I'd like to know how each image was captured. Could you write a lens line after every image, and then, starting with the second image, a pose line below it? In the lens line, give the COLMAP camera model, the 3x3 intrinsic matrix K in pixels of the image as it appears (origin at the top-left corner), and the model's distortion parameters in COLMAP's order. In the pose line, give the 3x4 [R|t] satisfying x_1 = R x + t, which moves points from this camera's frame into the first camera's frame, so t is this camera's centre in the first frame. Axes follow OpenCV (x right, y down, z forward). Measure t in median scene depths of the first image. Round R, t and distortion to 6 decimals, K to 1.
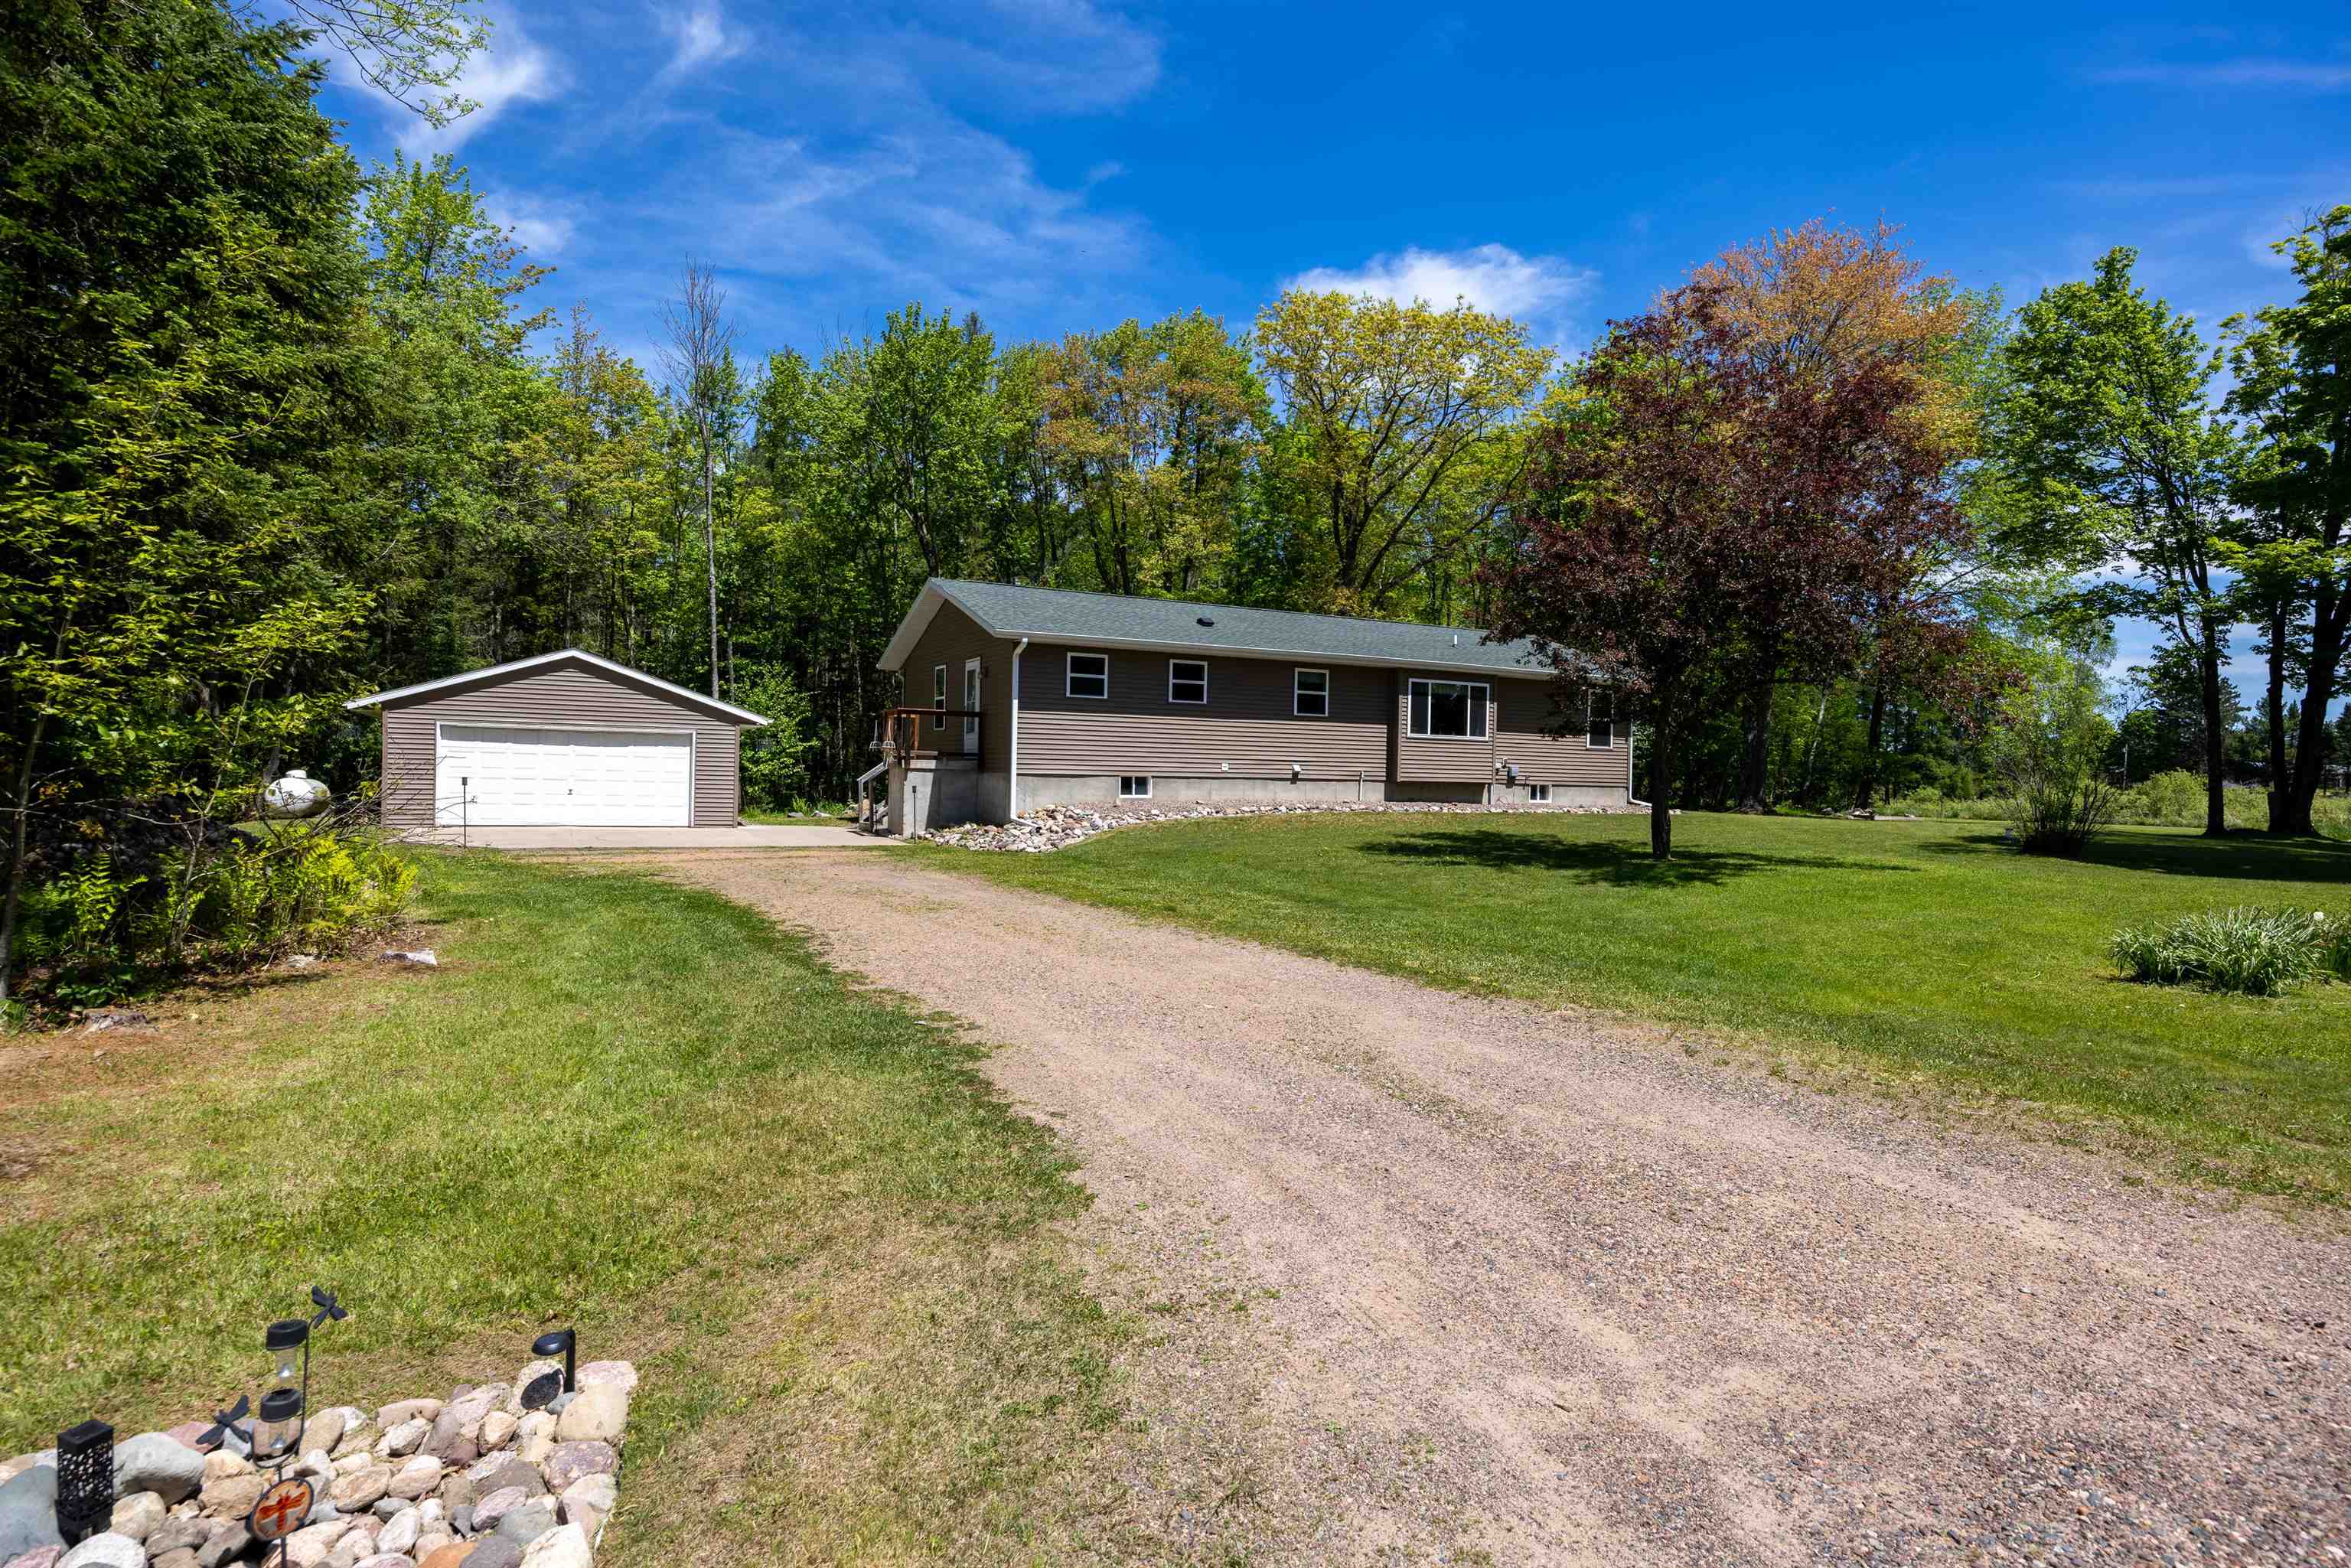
lens RADIAL K [[1272.0, 0, 1175.5], [0, 1272.0, 784.0], [0, 0, 1]] dist [-0.004061, -0.003213]
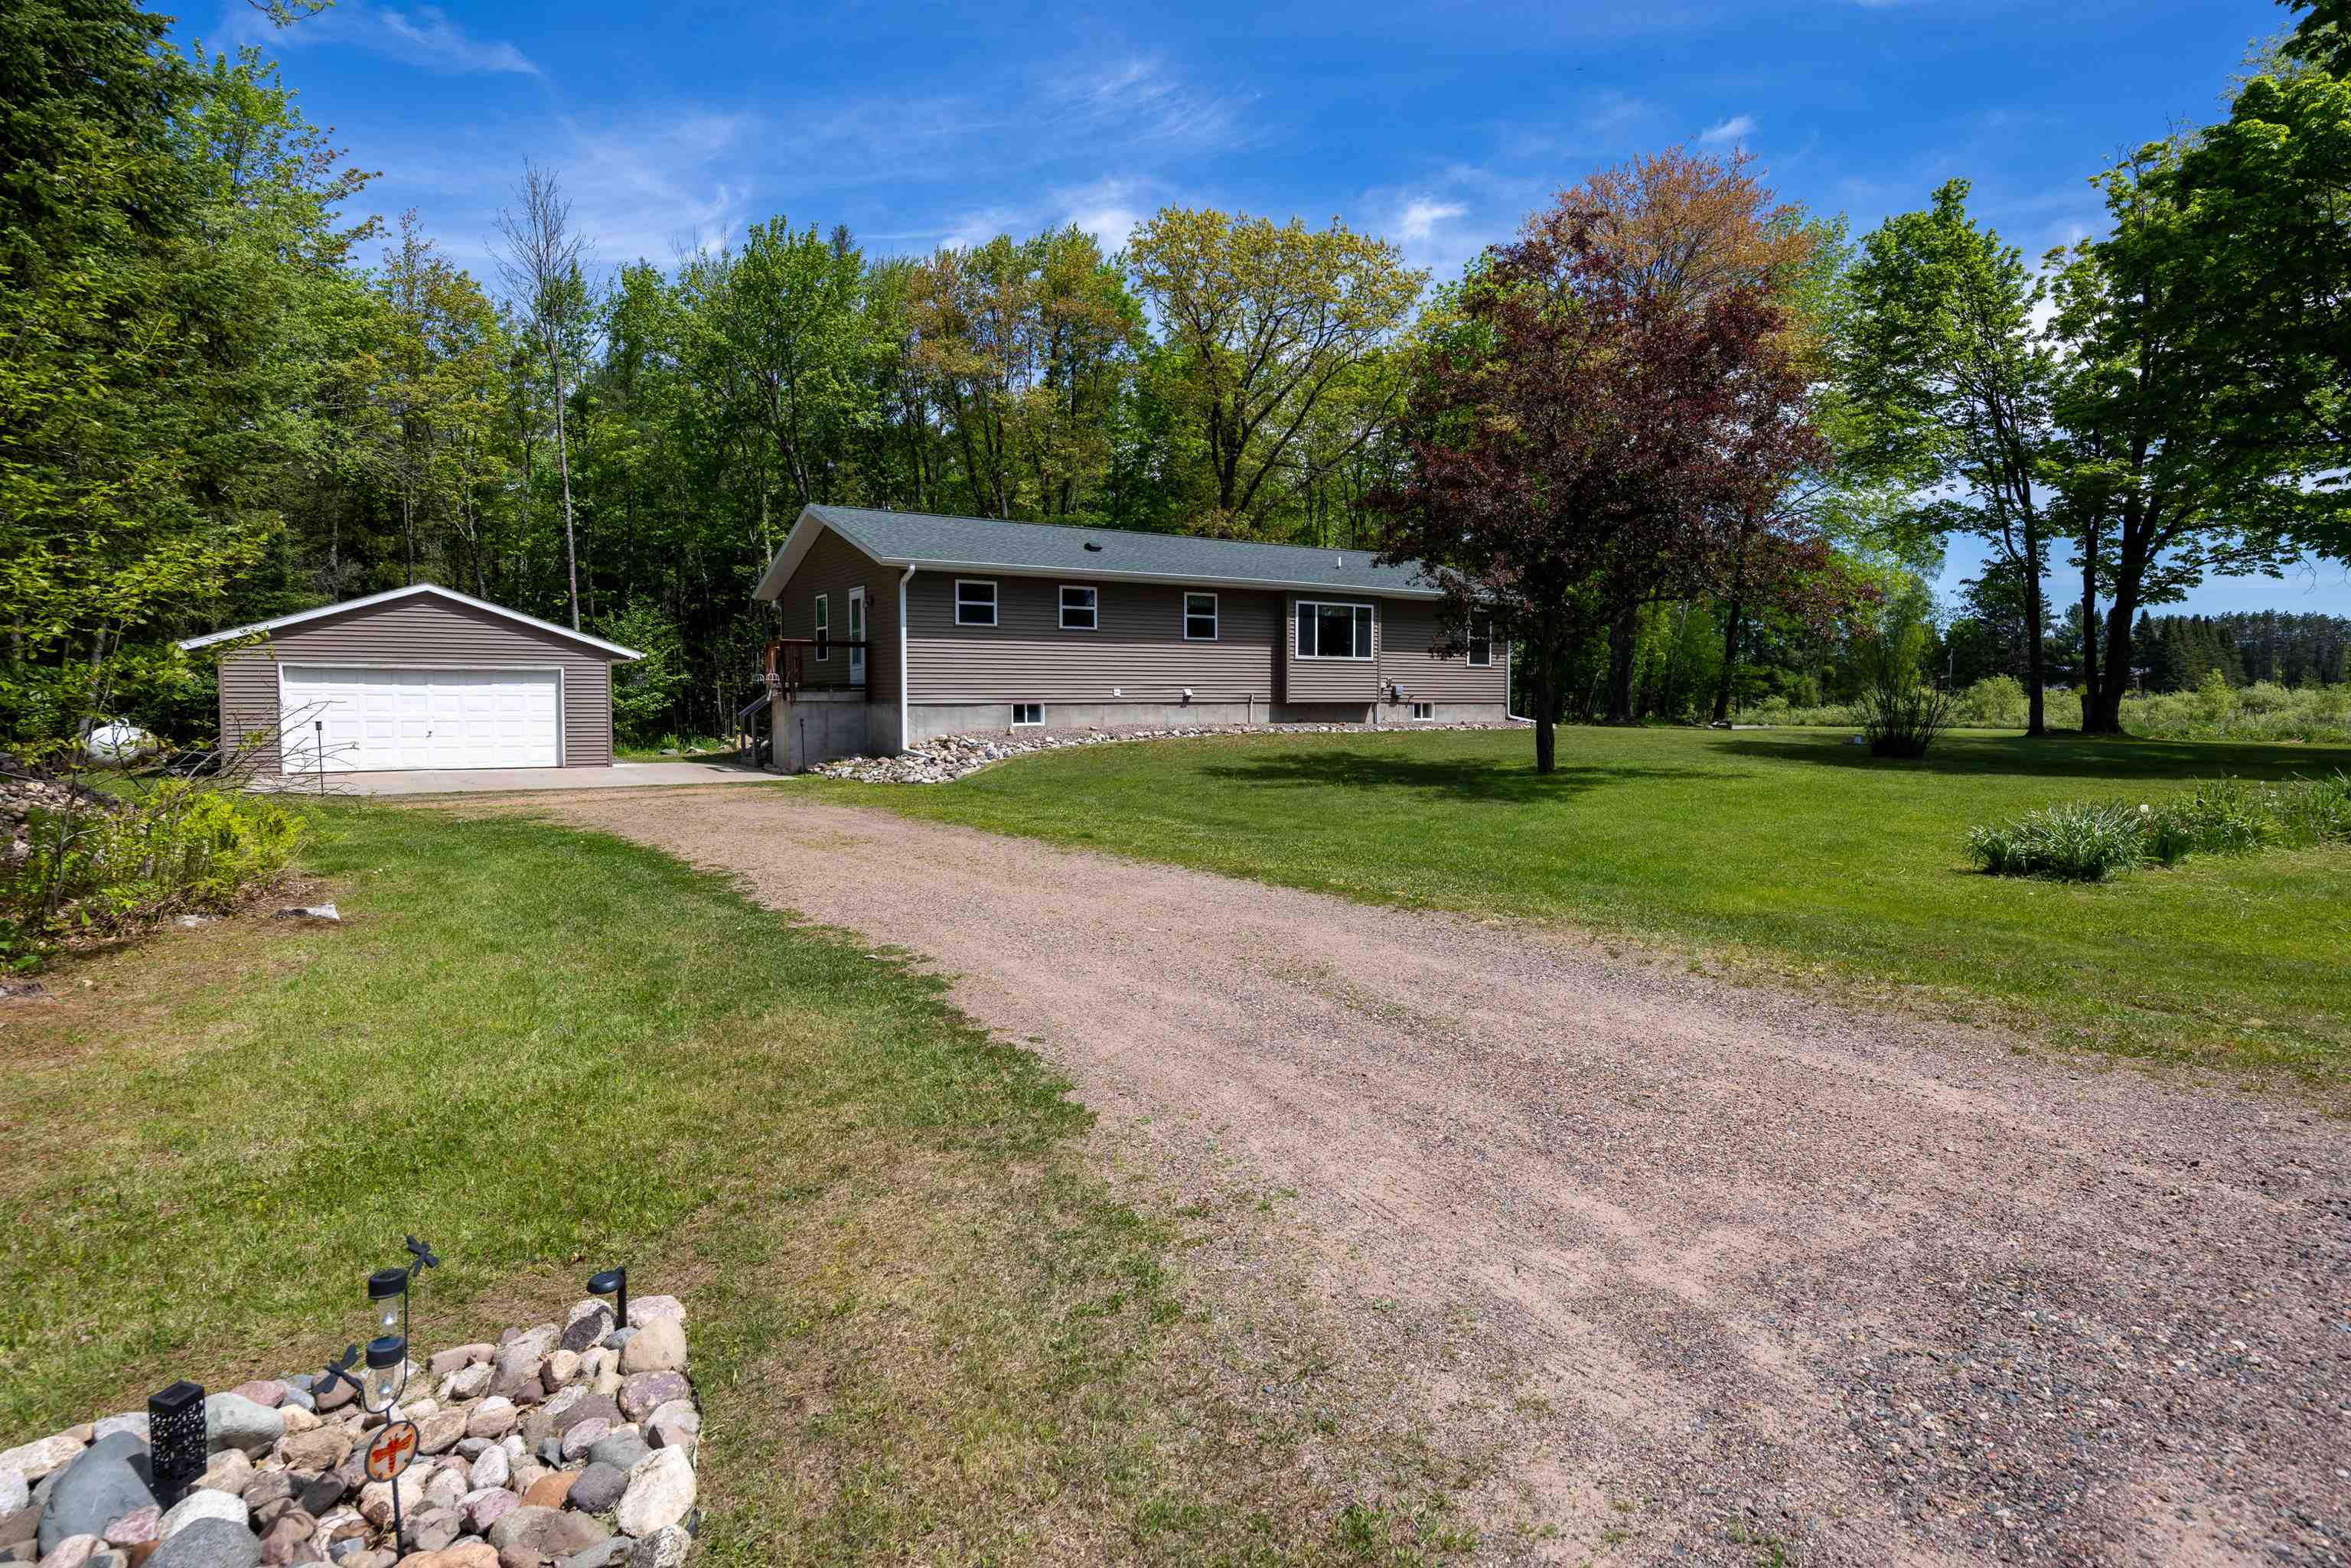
lens RADIAL K [[1277.1, 0, 1177.0], [0, 1277.1, 761.3], [0, 0, 1]] dist [-0.006411, -0.002718]
pose [[0.994784, -0.027205, 0.098313, -0.043652], [0.023087, 0.998818, 0.042784, -0.003569], [-0.099361, -0.040291, 0.994235, -0.016358]]
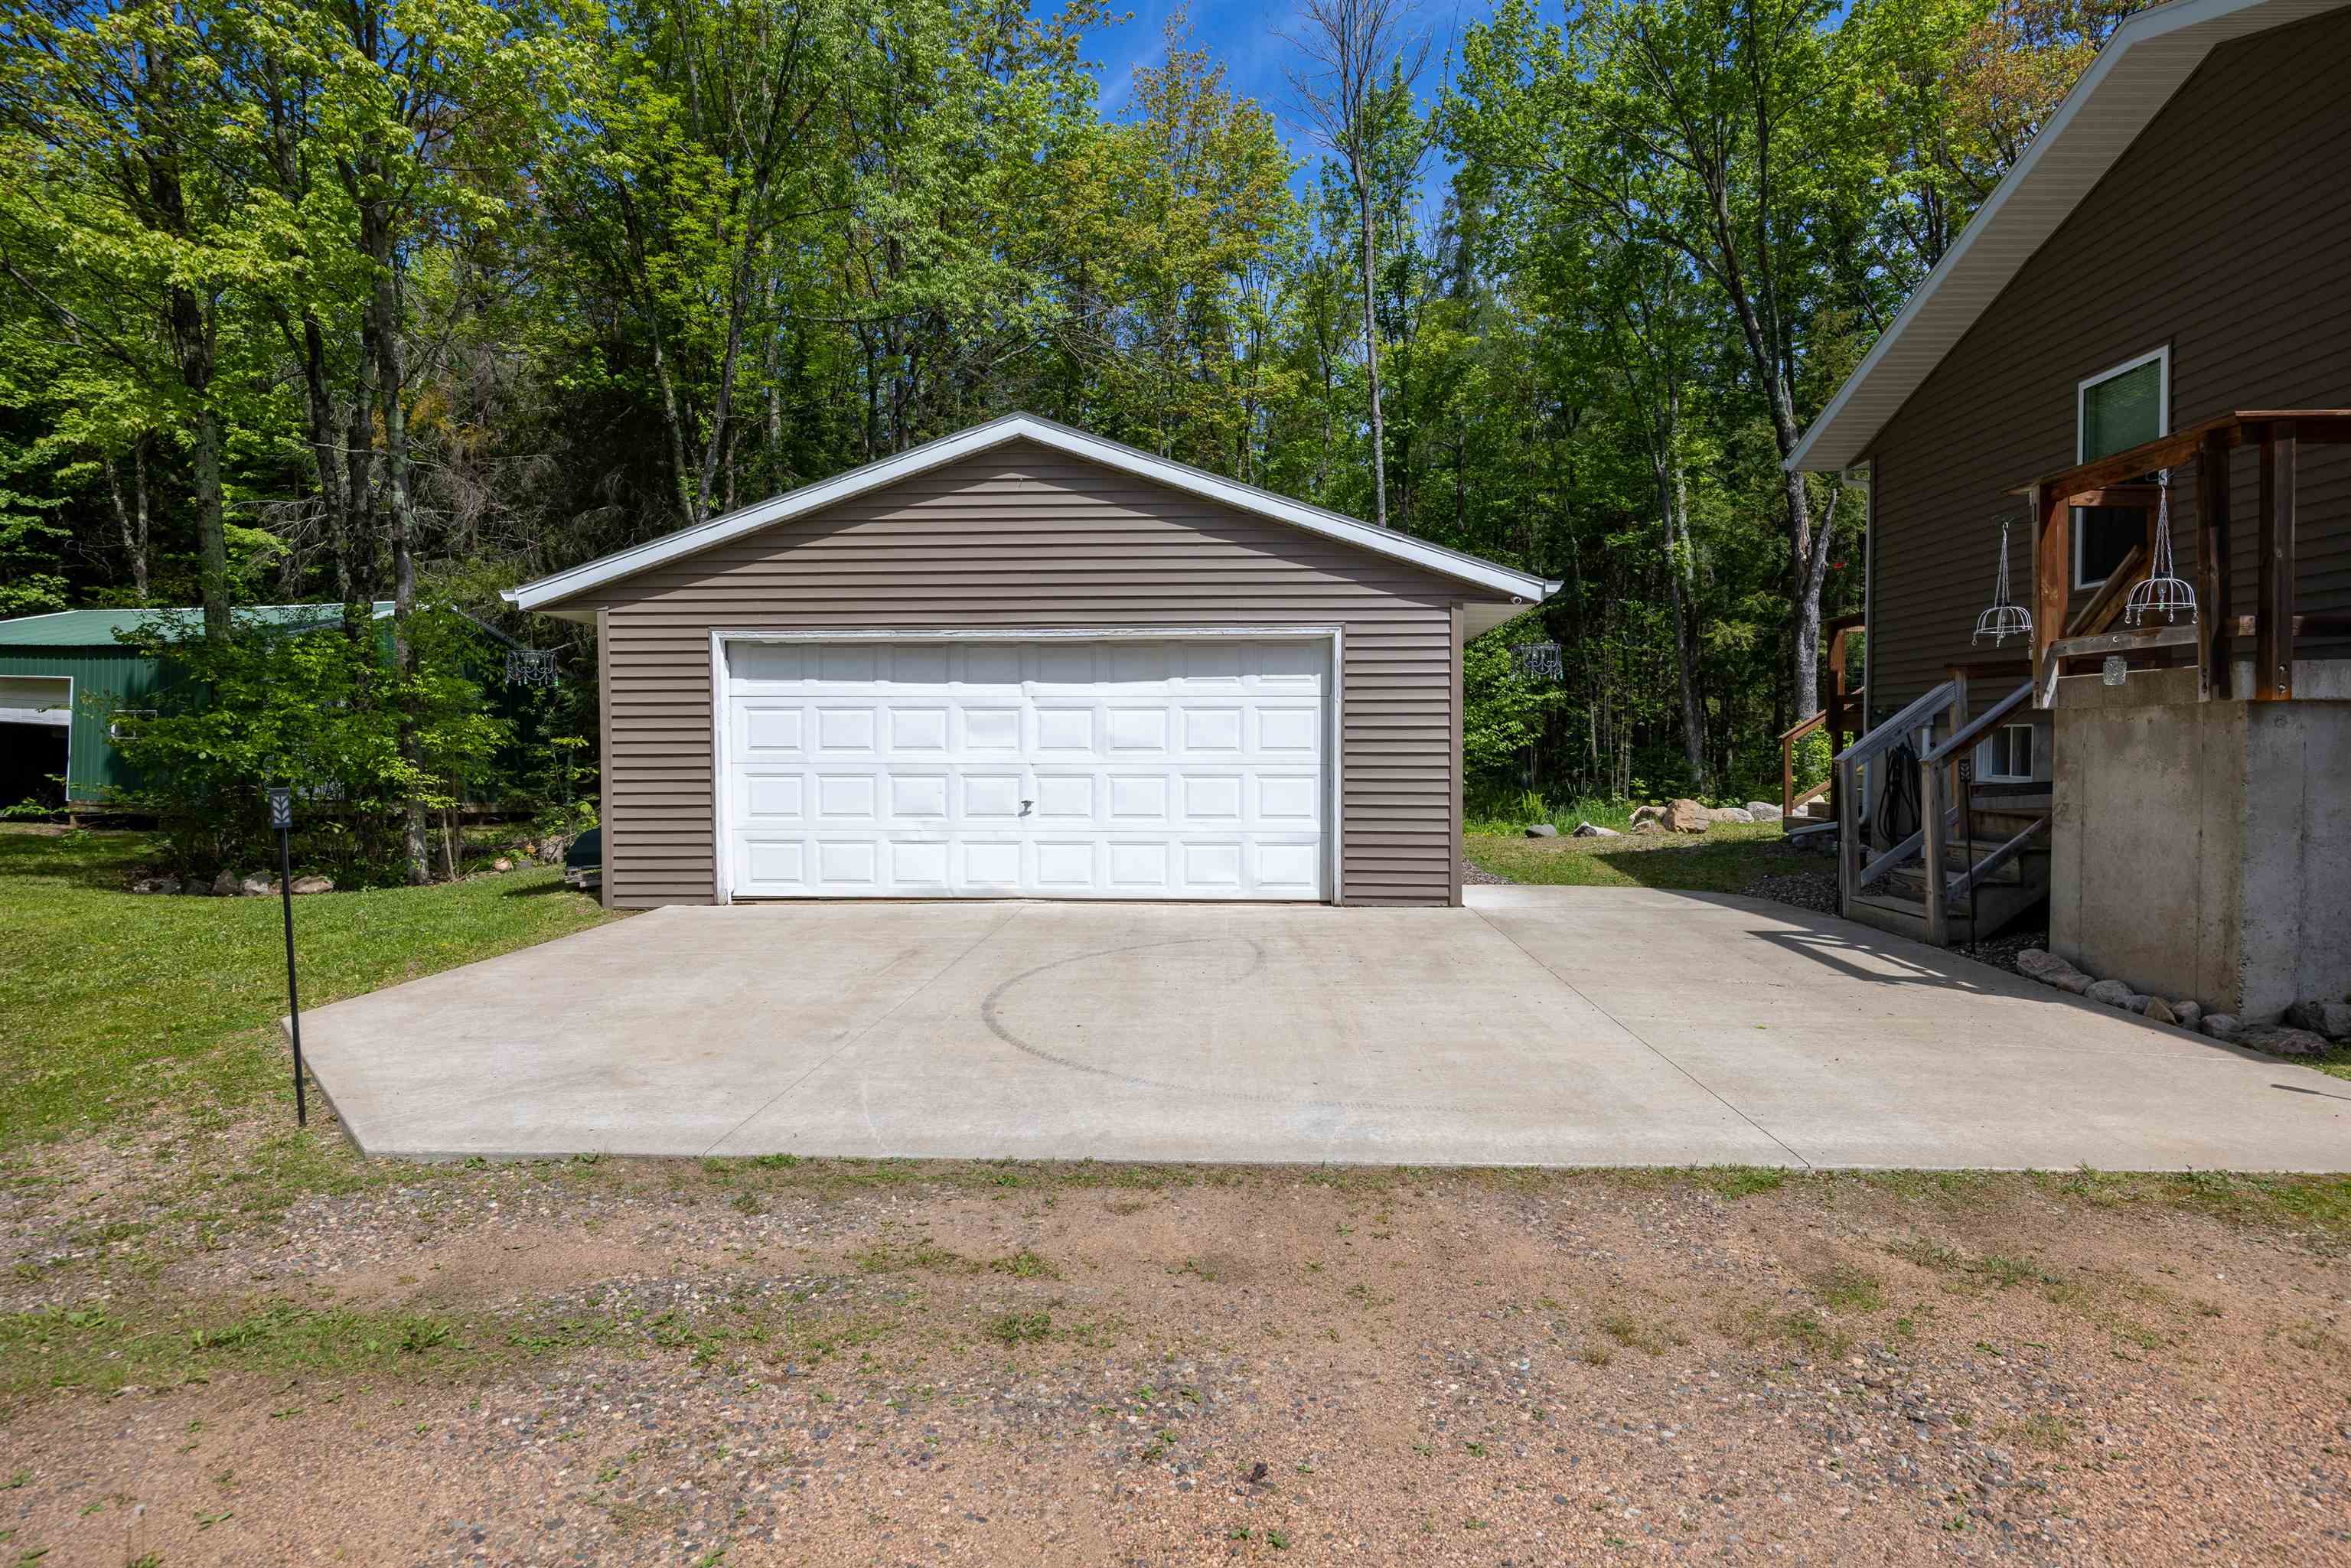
lens RADIAL K [[1277.1, 0, 1177.0], [0, 1277.1, 761.3], [0, 0, 1]] dist [-0.006411, -0.002718]
pose [[0.874143, -0.020081, -0.485253, -0.772696], [0.019472, 0.999791, -0.006298, -0.011884], [0.485278, -0.003944, 0.874351, 2.092718]]
